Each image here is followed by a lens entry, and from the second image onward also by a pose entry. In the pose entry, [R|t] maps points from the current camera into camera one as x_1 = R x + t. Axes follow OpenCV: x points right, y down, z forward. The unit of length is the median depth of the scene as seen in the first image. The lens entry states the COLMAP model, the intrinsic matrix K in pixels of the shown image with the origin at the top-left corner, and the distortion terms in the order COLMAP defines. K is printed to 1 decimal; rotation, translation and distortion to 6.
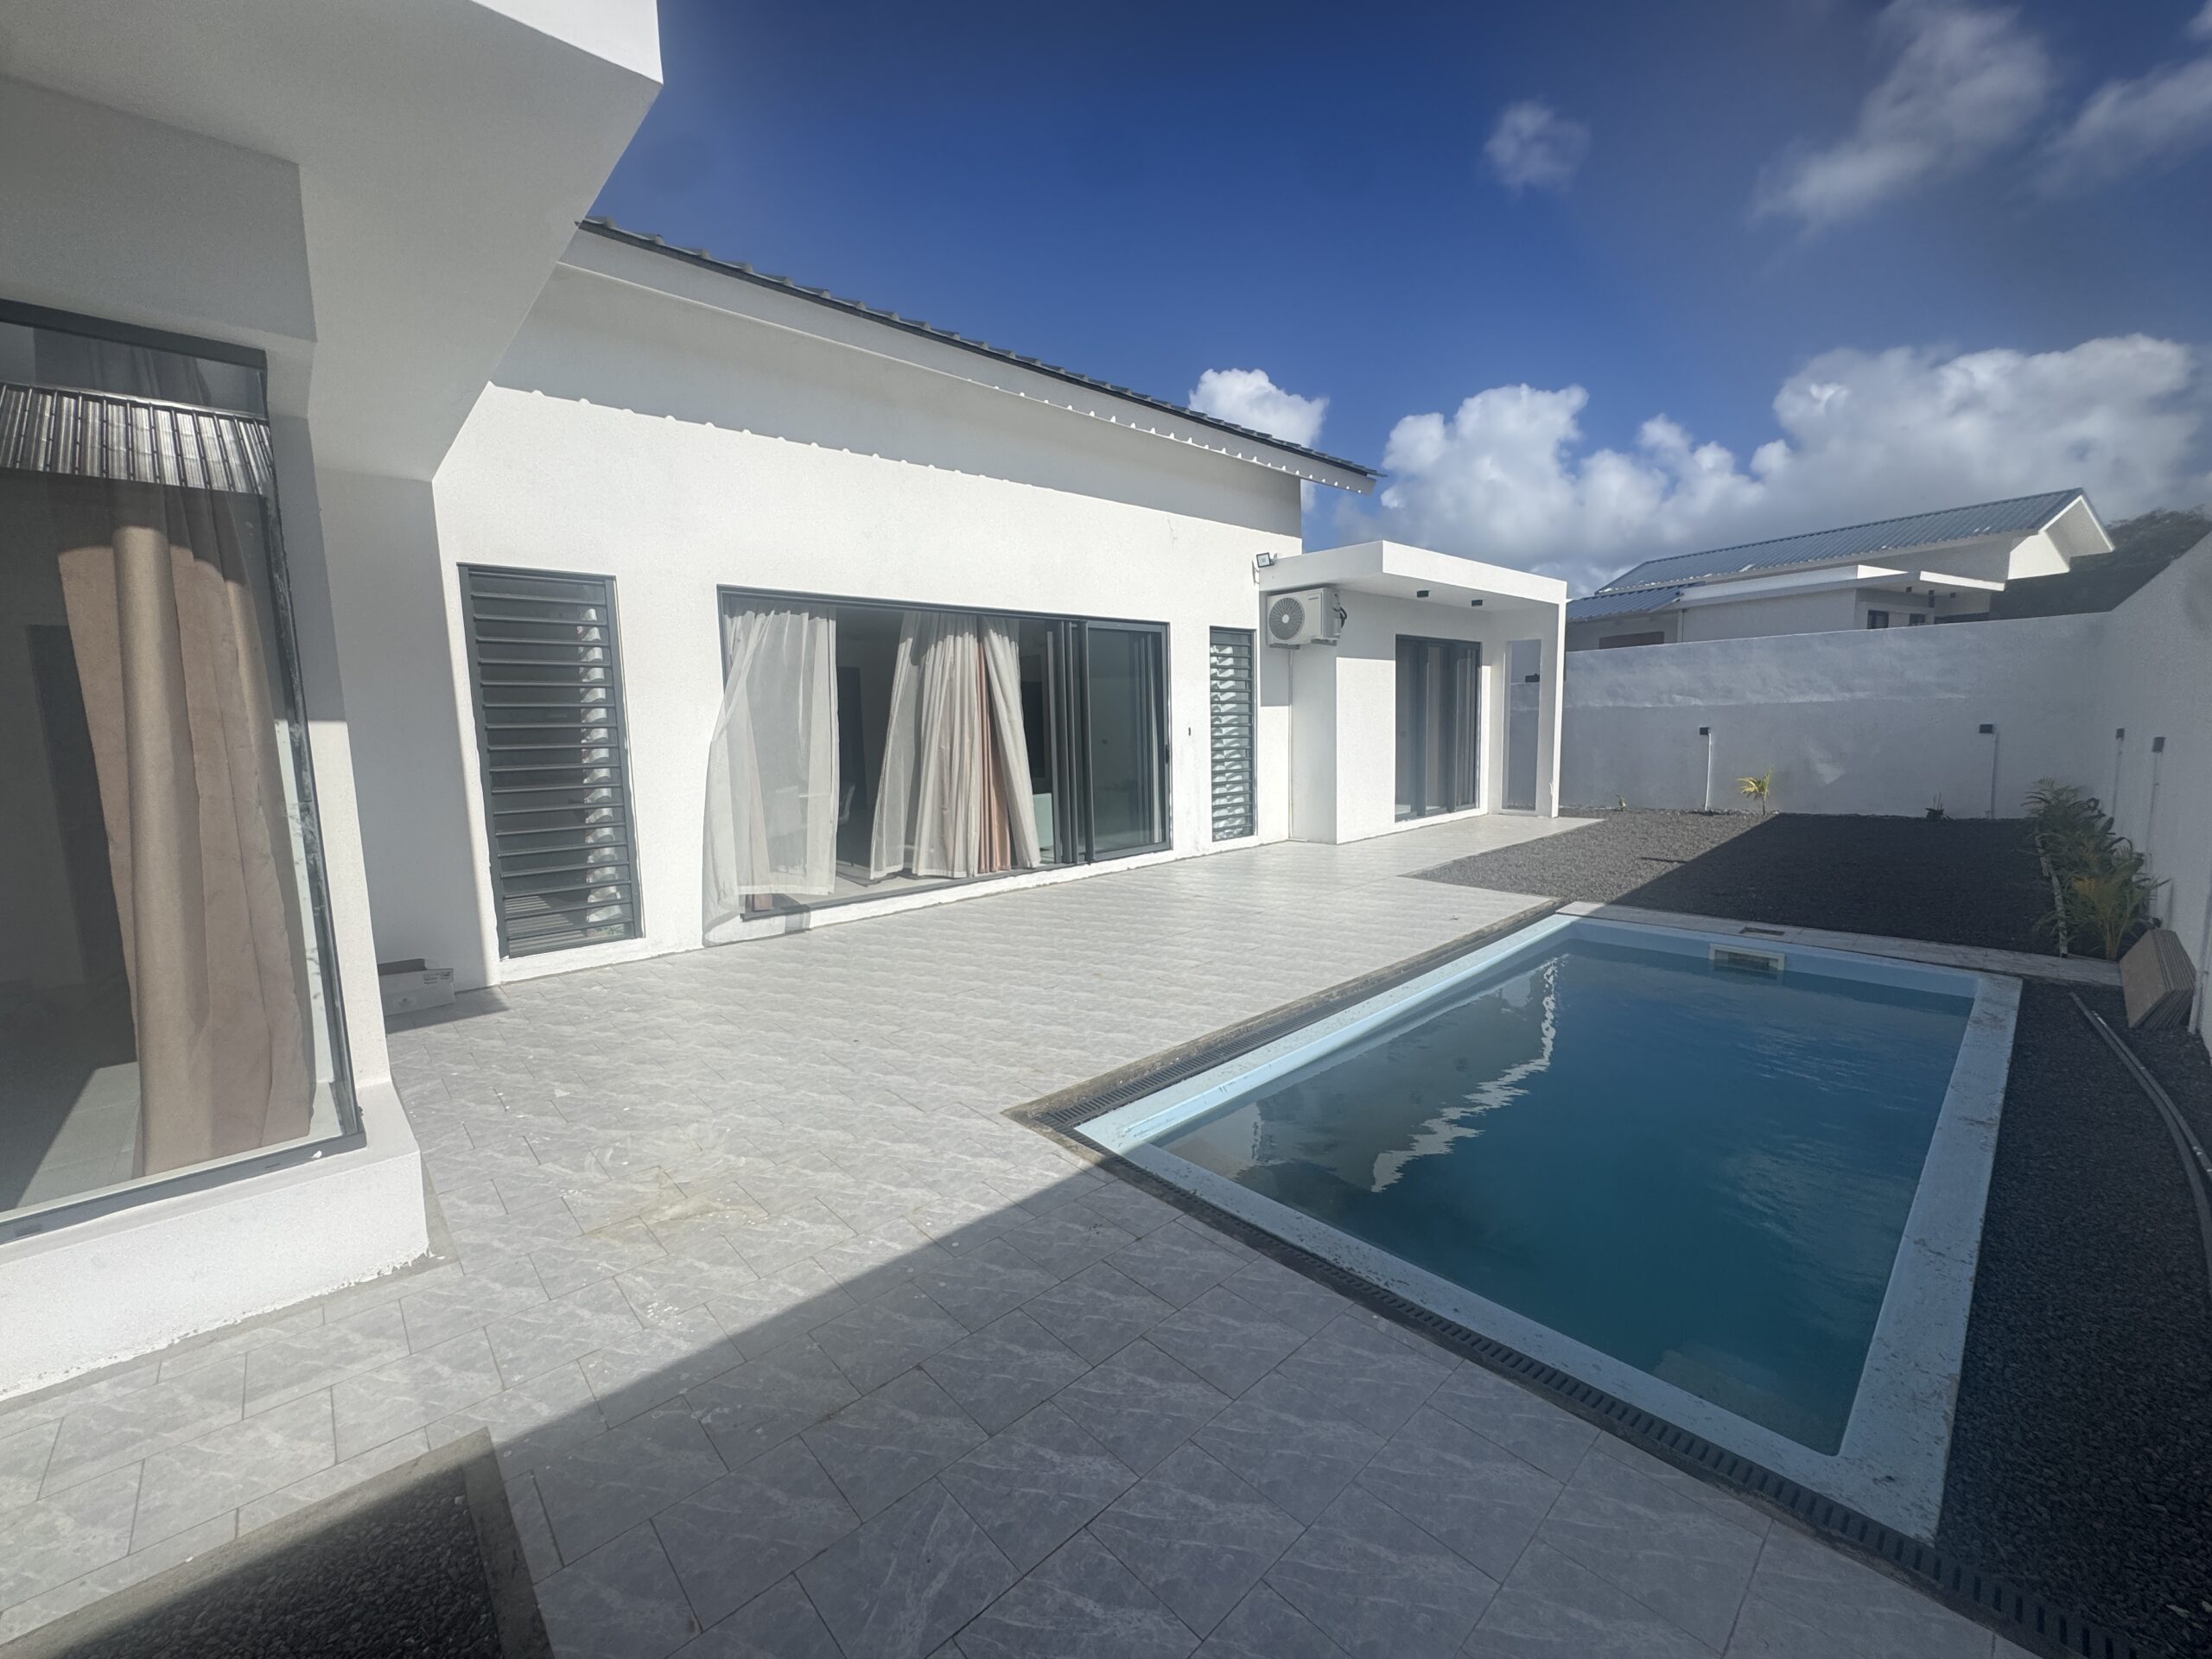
lens RADIAL K [[886.3, 0, 1108.8], [0, 886.3, 821.7], [0, 0, 1]] dist [-0.004334, 0.002131]
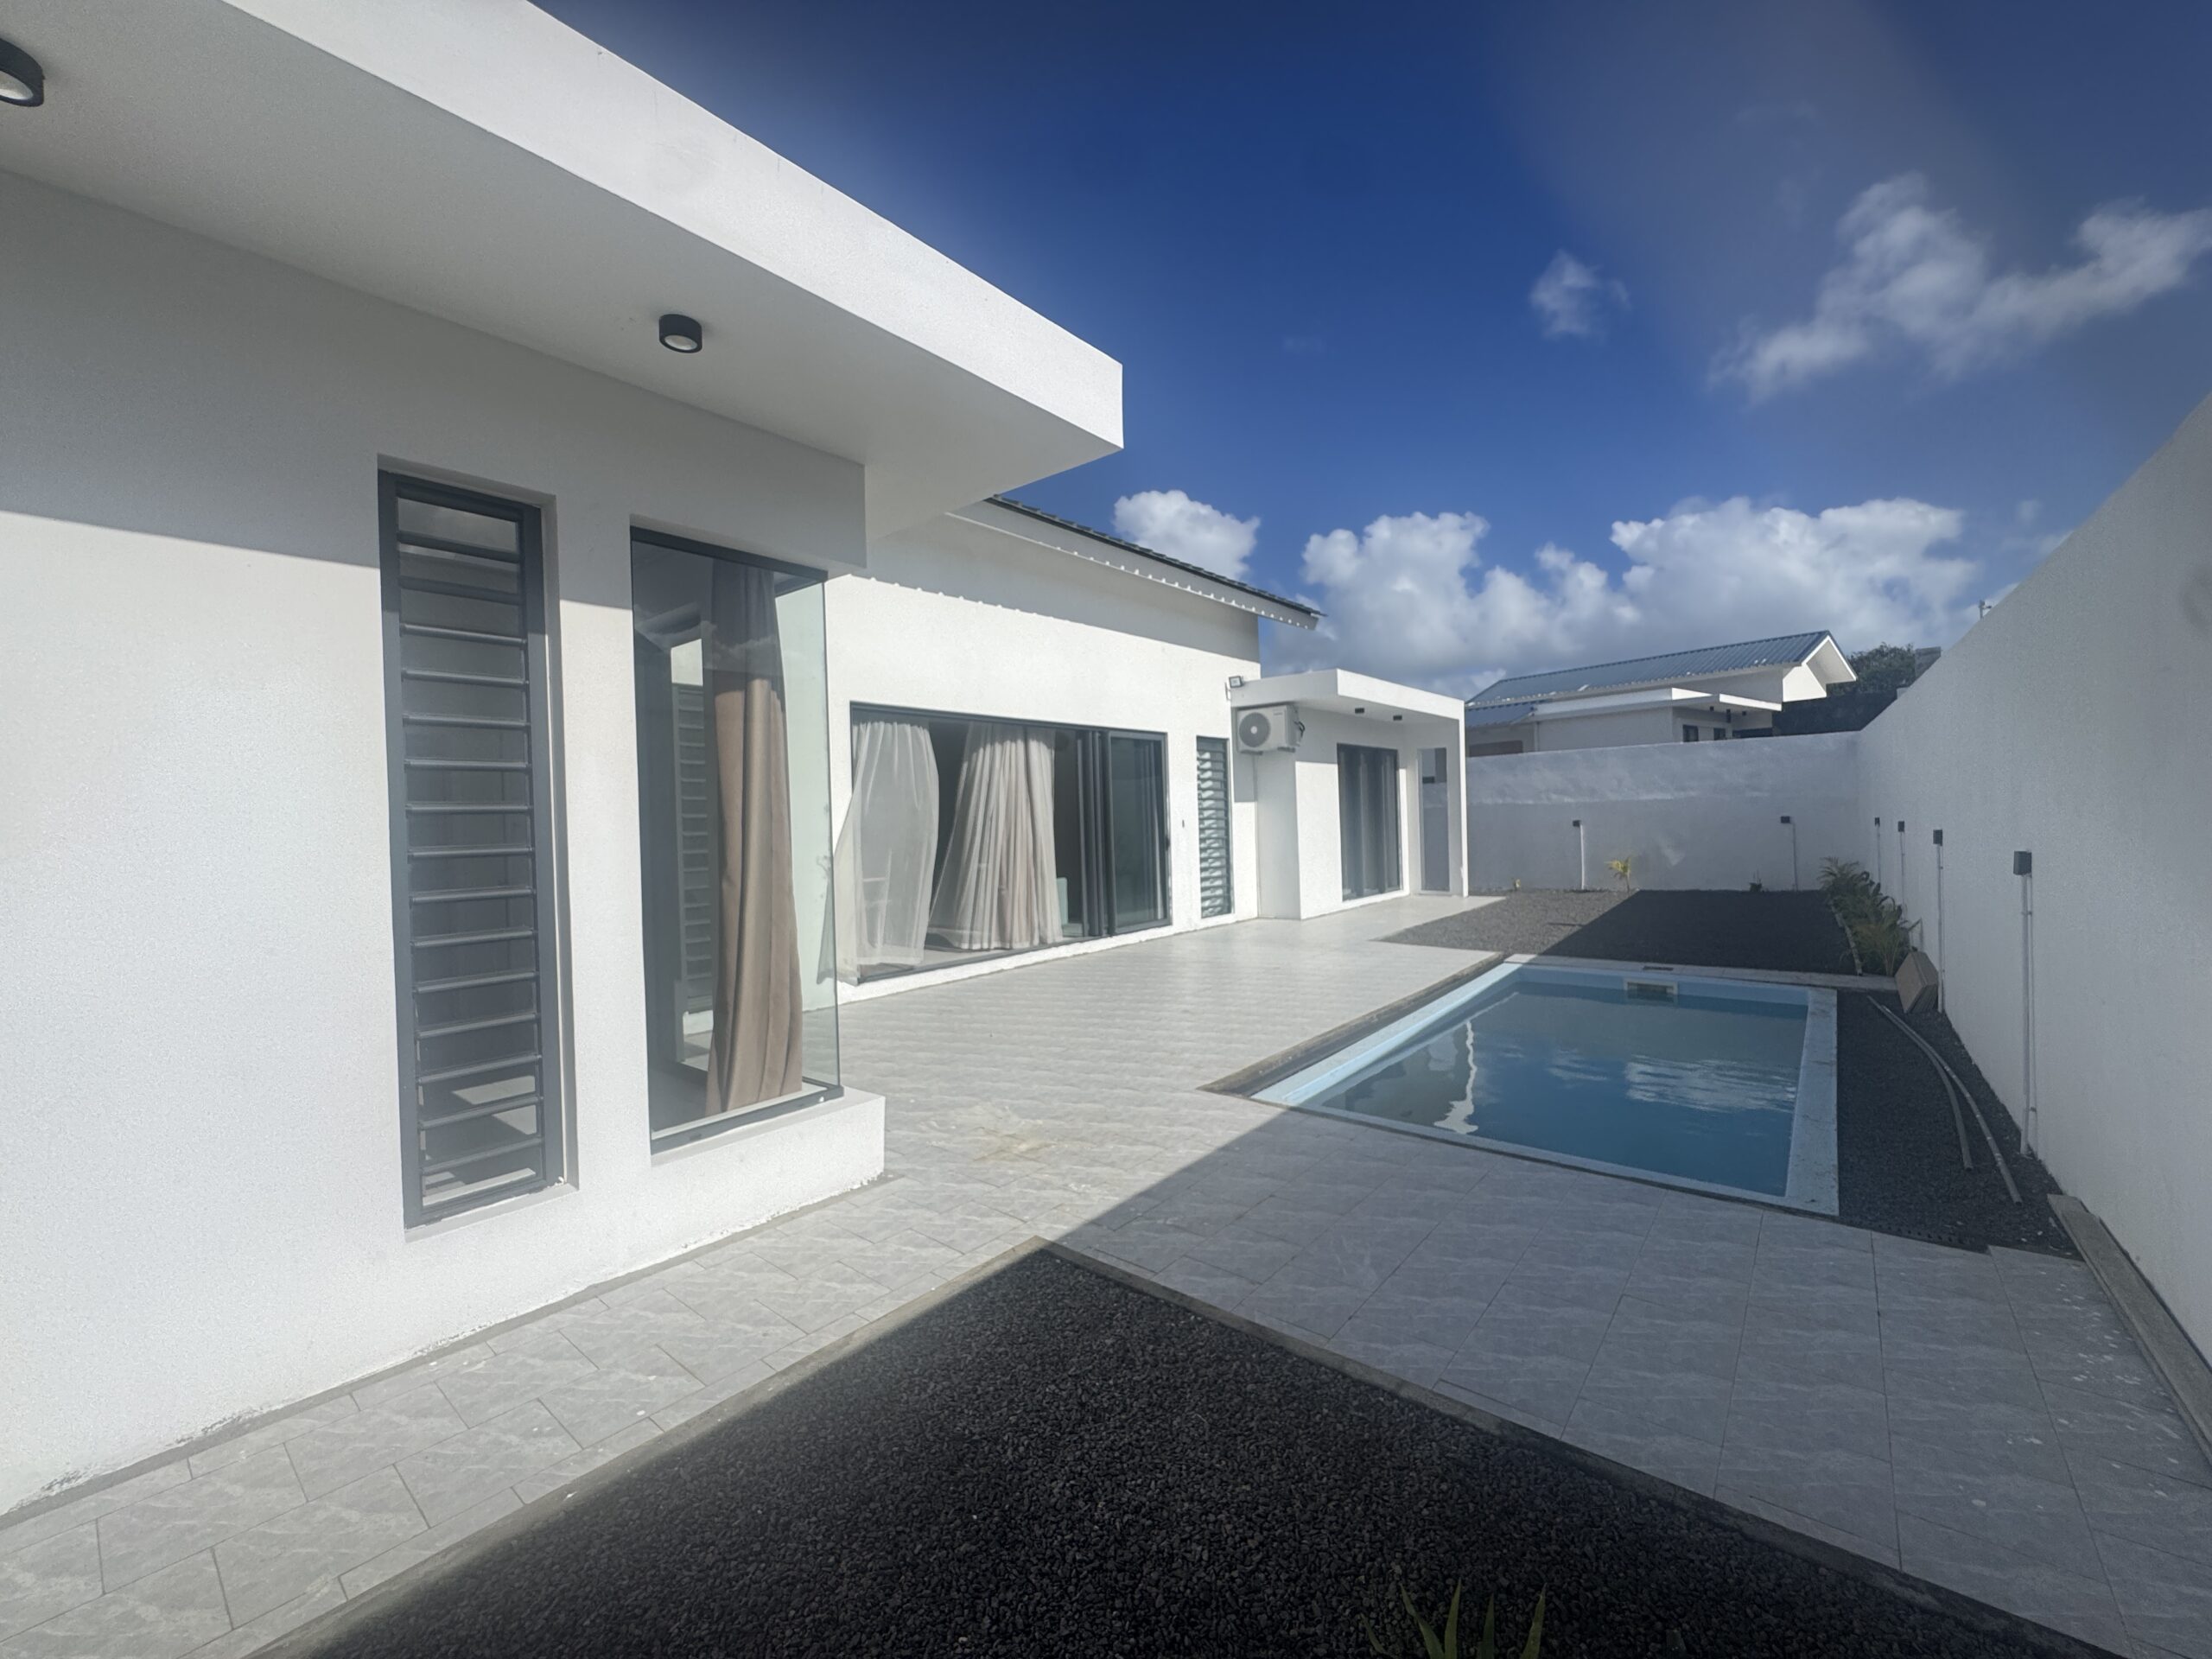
lens RADIAL K [[886.3, 0, 1098.1], [0, 886.3, 839.0], [0, 0, 1]] dist [-0.004334, 0.002131]
pose [[0.991699, -0.004169, 0.128514, -0.172012], [0.016078, 0.995651, -0.091768, 0.024697], [-0.127572, 0.093072, 0.987453, -0.145908]]
